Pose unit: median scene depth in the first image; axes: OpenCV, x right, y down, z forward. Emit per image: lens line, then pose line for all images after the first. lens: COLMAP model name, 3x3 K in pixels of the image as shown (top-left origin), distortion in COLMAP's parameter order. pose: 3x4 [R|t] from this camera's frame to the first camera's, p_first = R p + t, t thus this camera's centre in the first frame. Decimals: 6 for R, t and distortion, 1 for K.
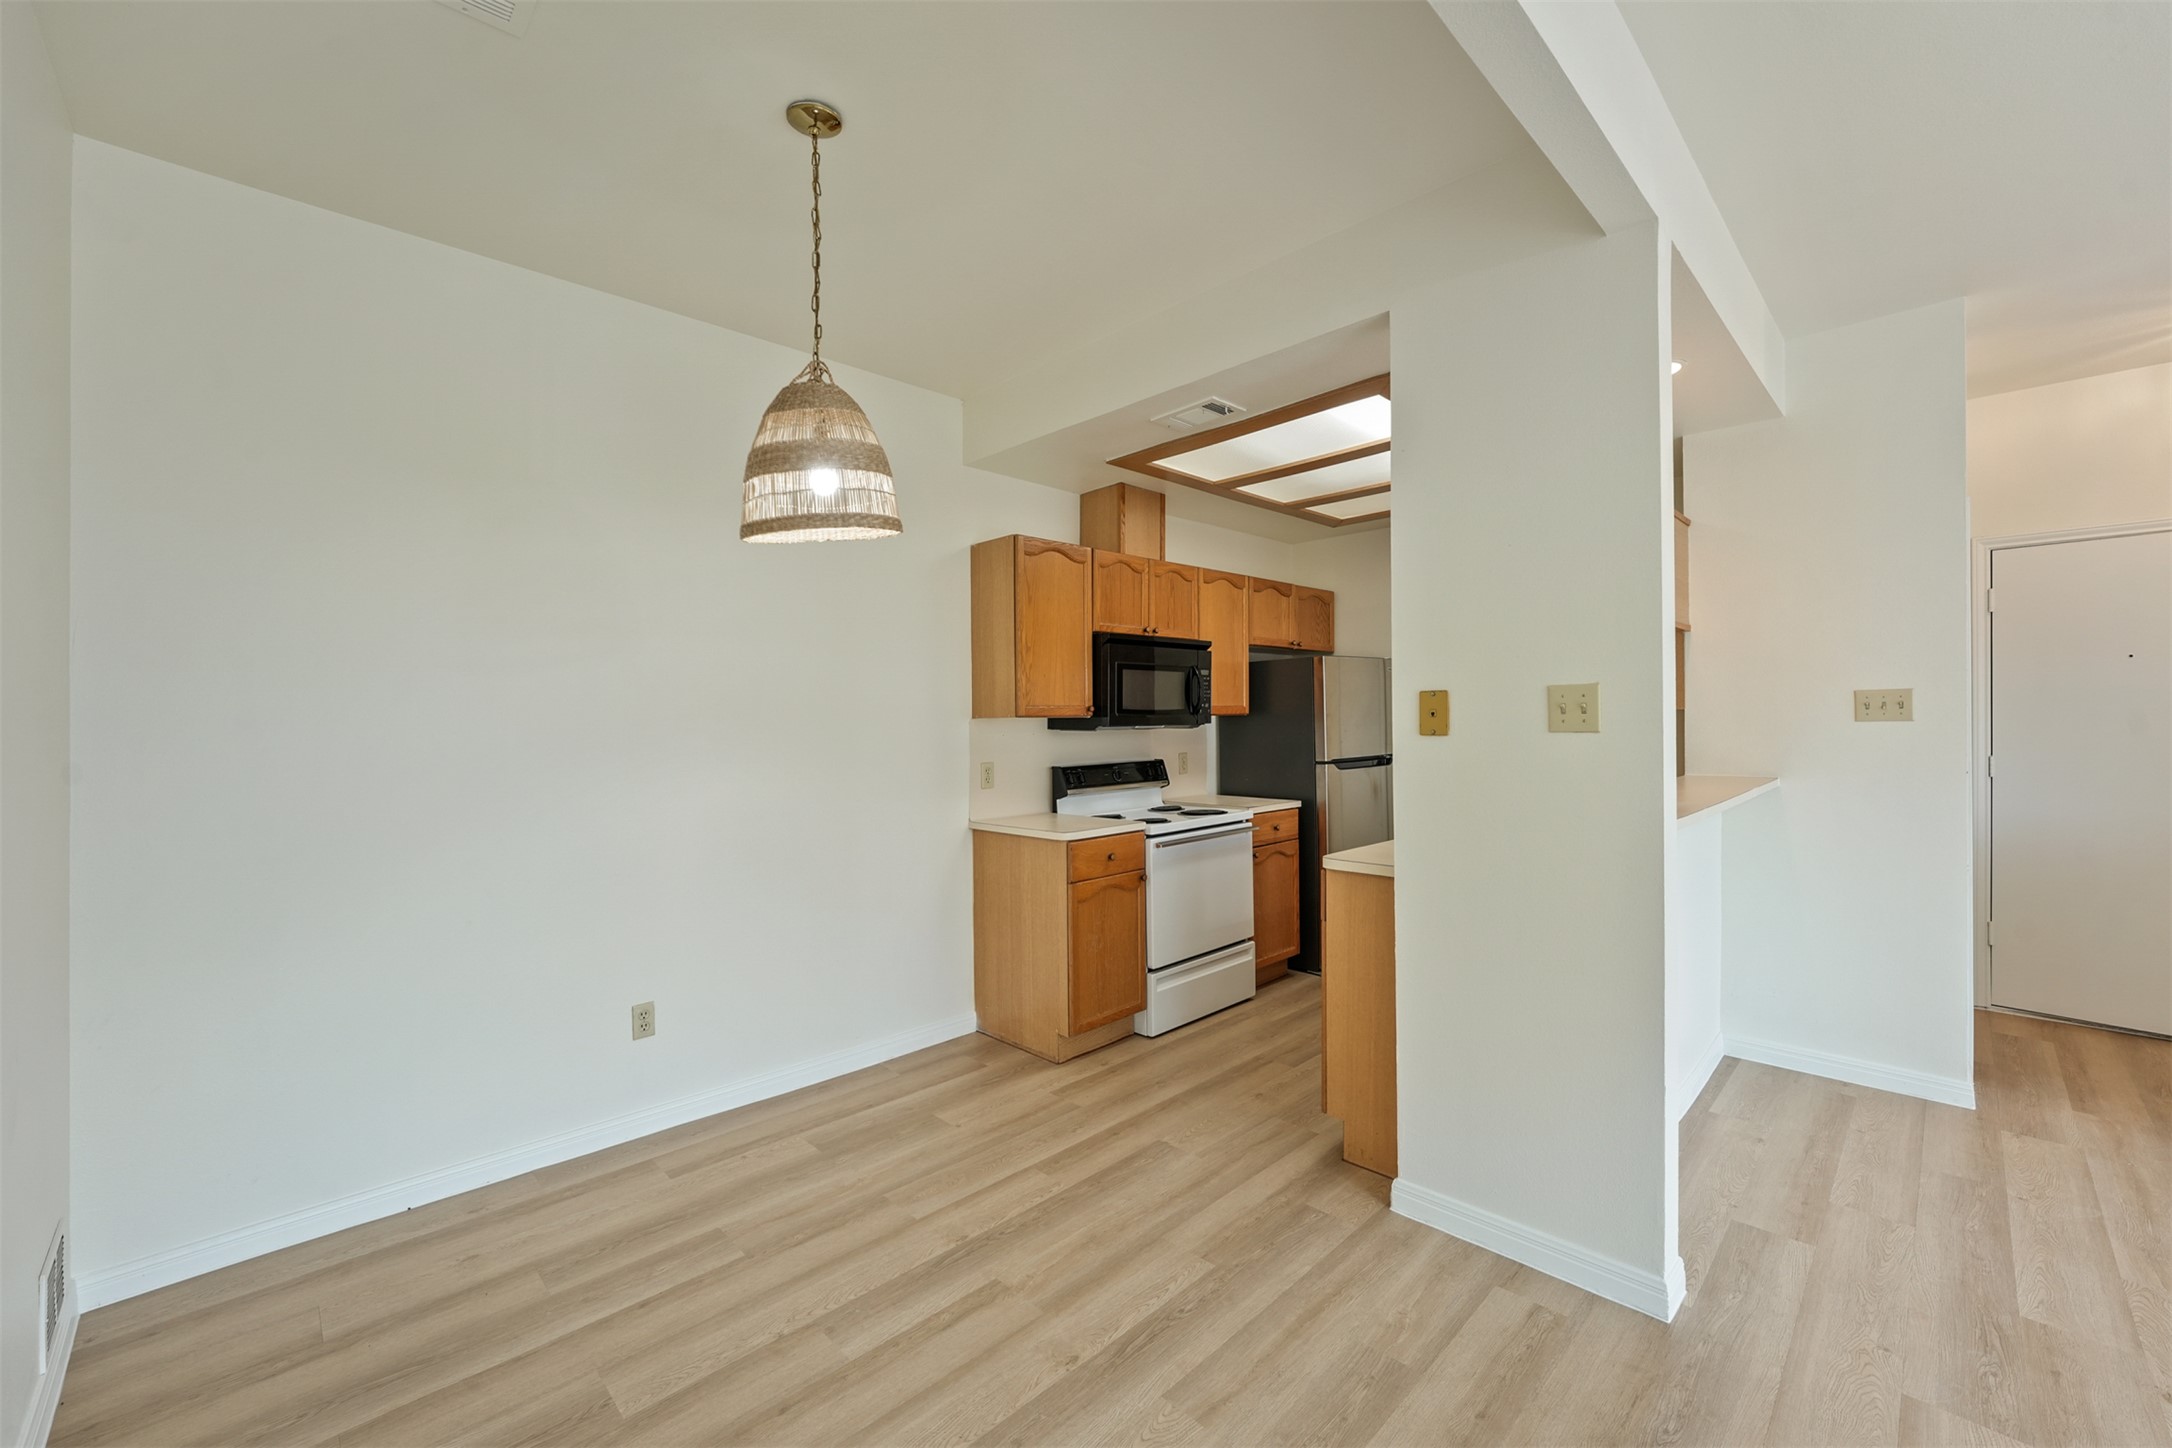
lens RADIAL K [[876.0, 0, 1085.9], [0, 876.0, 721.1], [0, 0, 1]] dist [0.002097, 0.000310]
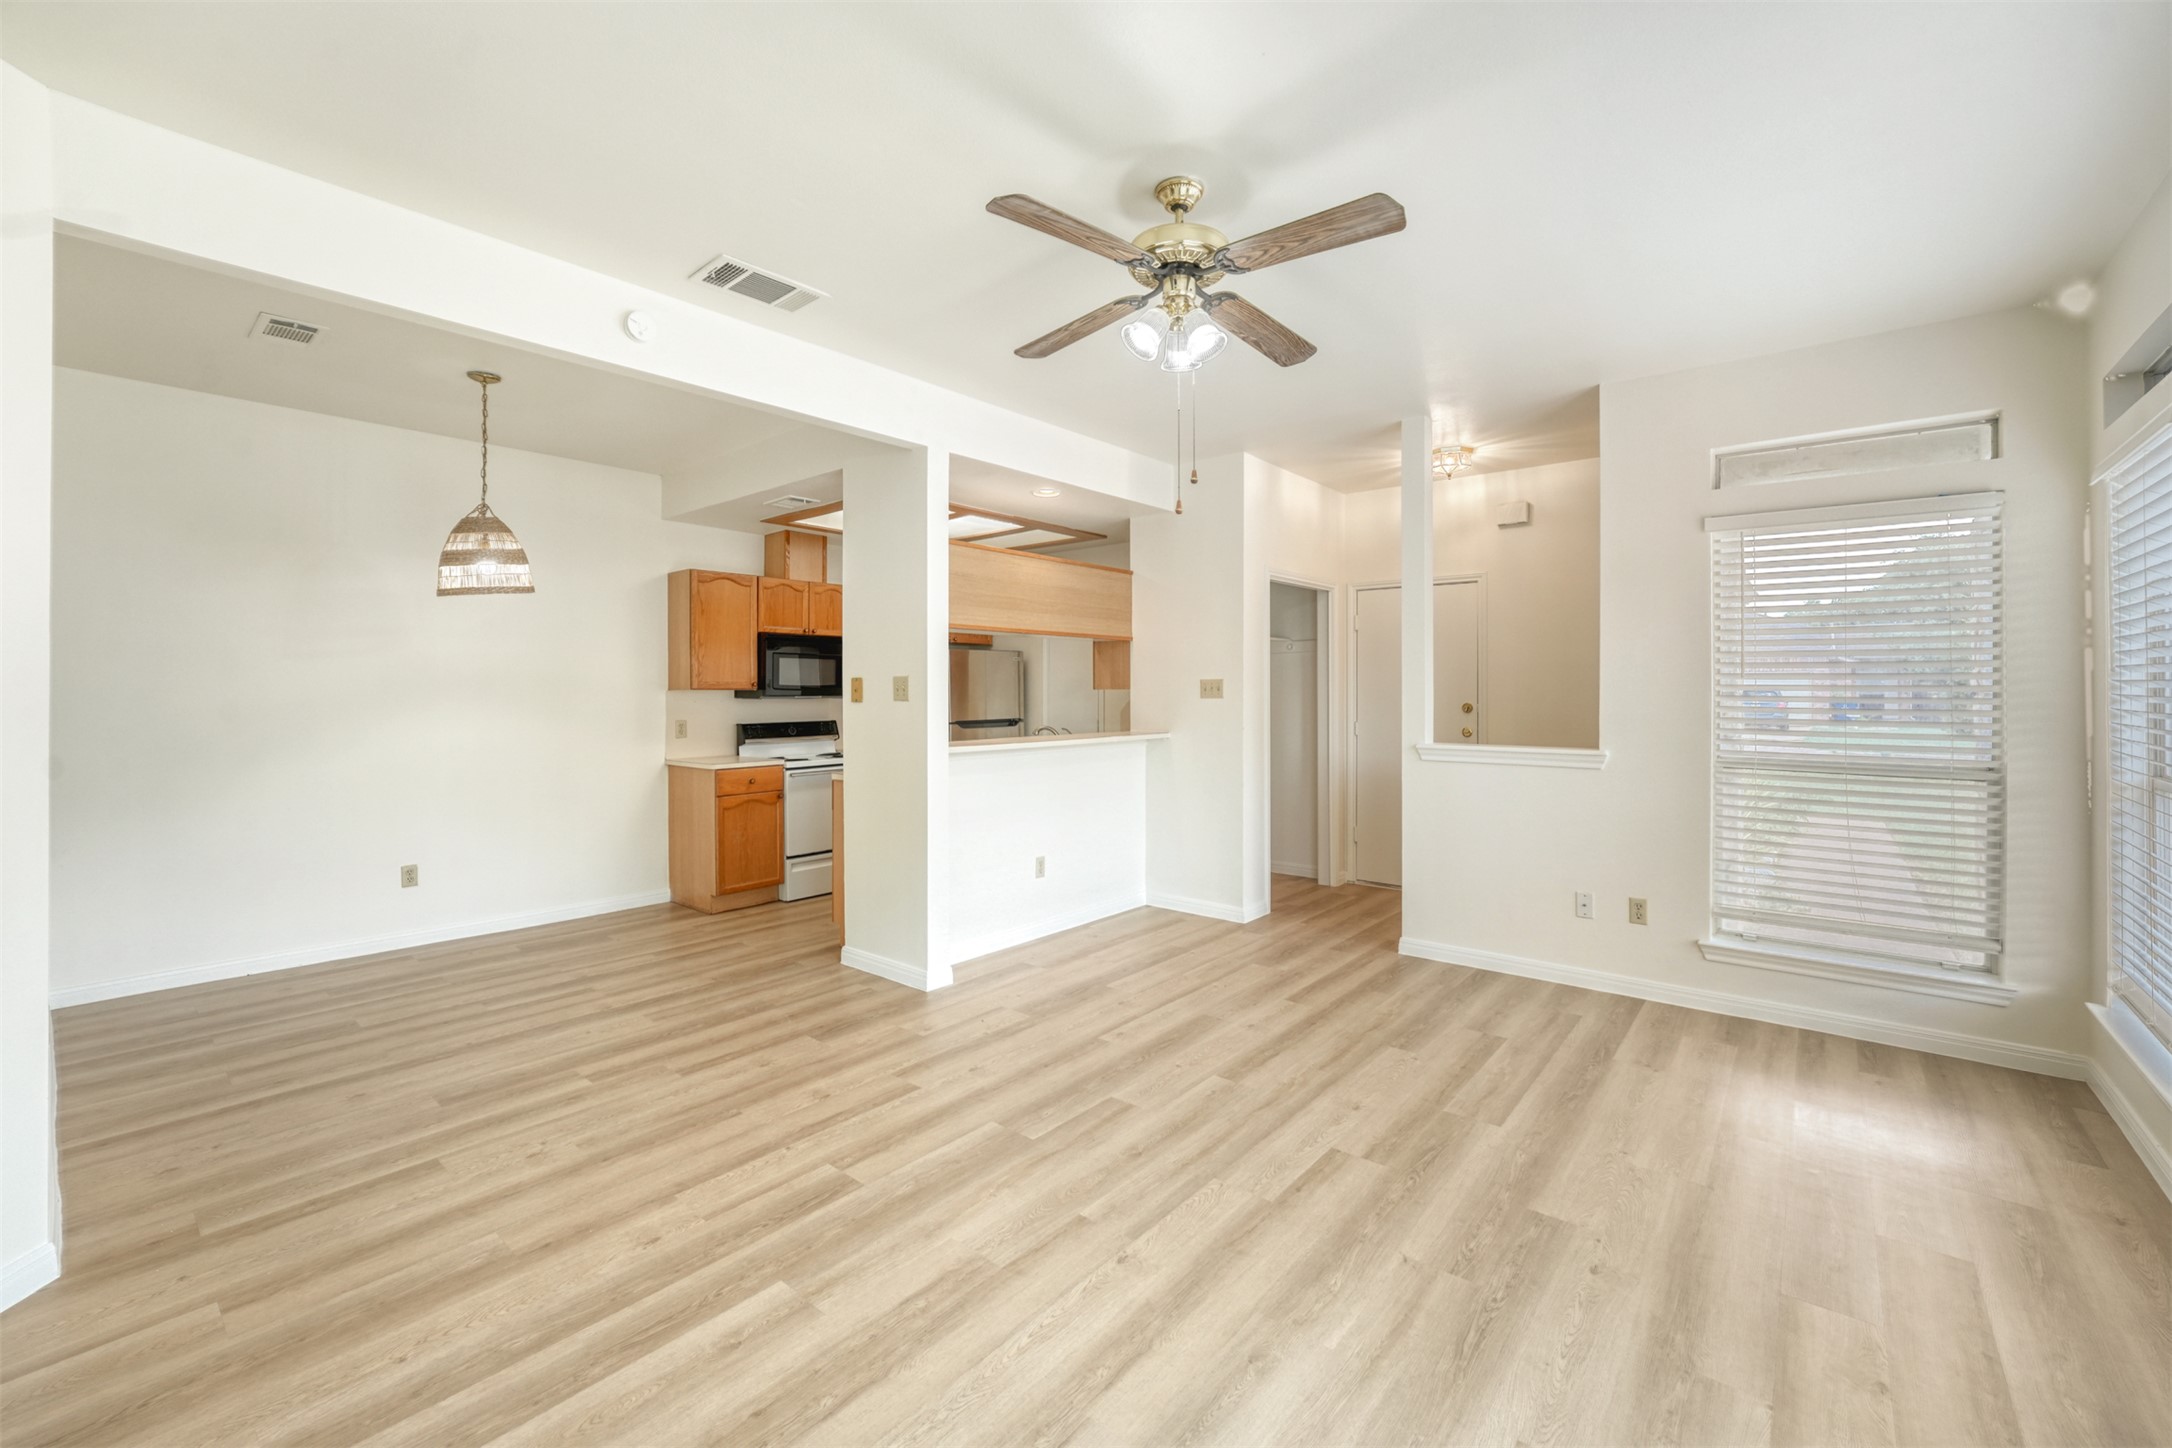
lens RADIAL K [[876.0, 0, 1092.2], [0, 876.0, 700.2], [0, 0, 1]] dist [0.002097, 0.000310]
pose [[0.994638, 0.009337, 0.102999, 0.572663], [-0.010148, 0.999922, 0.007348, -0.005910], [-0.102922, -0.008354, 0.994654, -0.730343]]
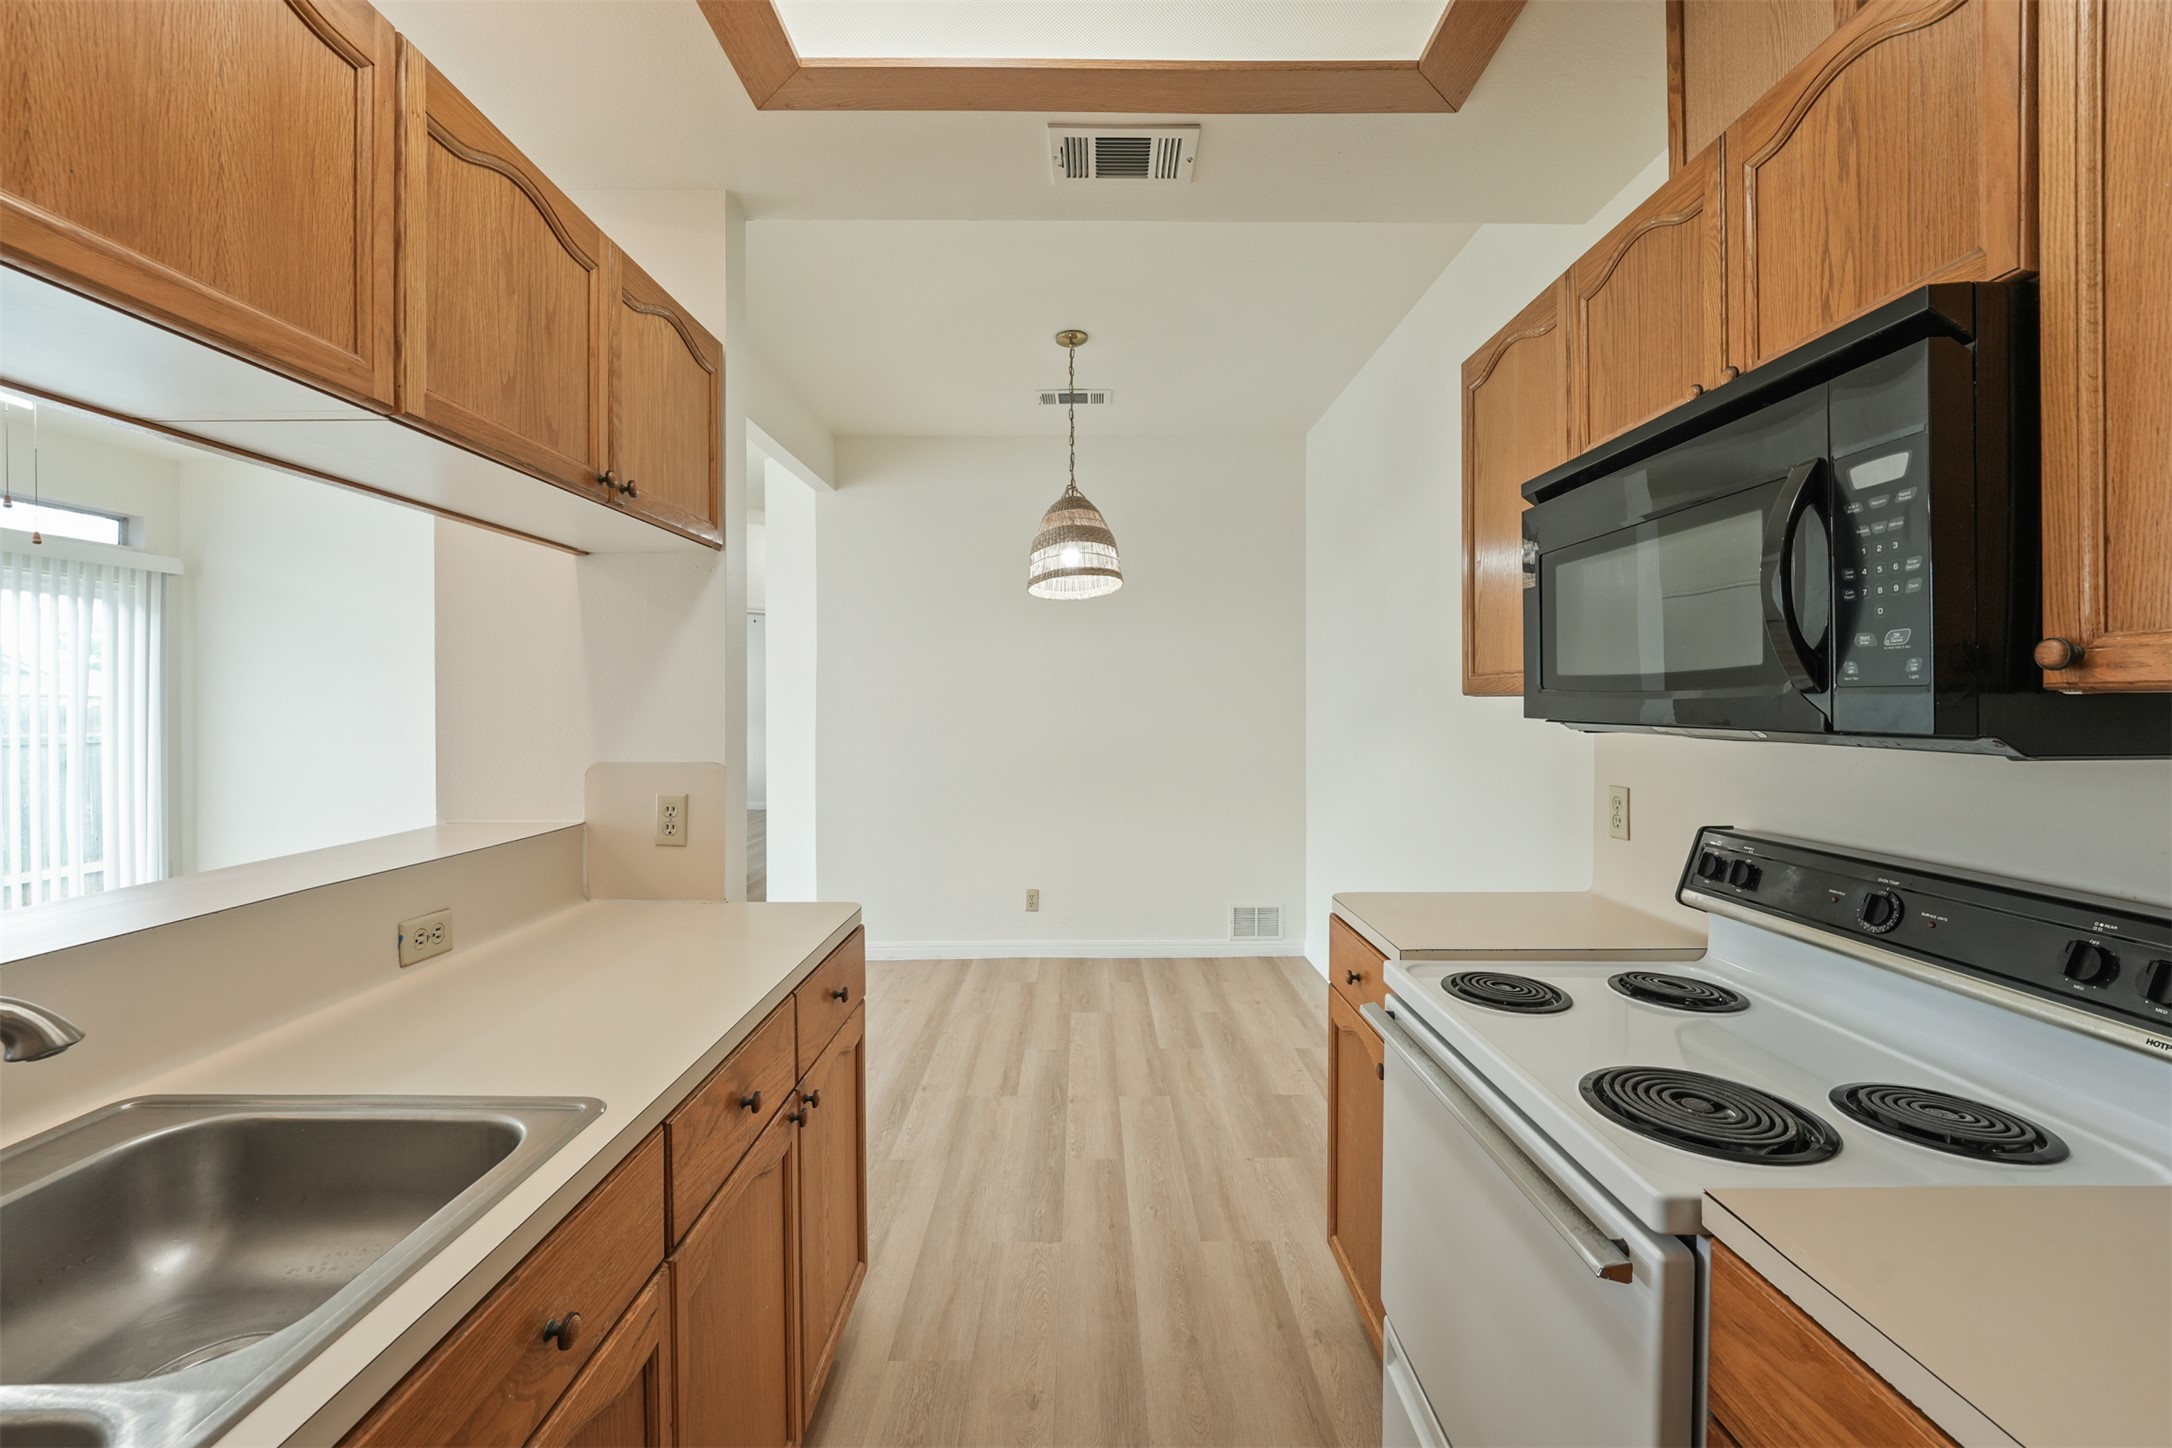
lens RADIAL K [[876.0, 0, 1077.8], [0, 876.0, 707.6], [0, 0, 1]] dist [0.002097, 0.000310]
pose [[-0.706588, 0.016289, -0.707437, 0.600755], [0.005228, 0.999828, 0.017799, -0.008001], [0.707606, 0.008878, -0.706552, 1.520399]]
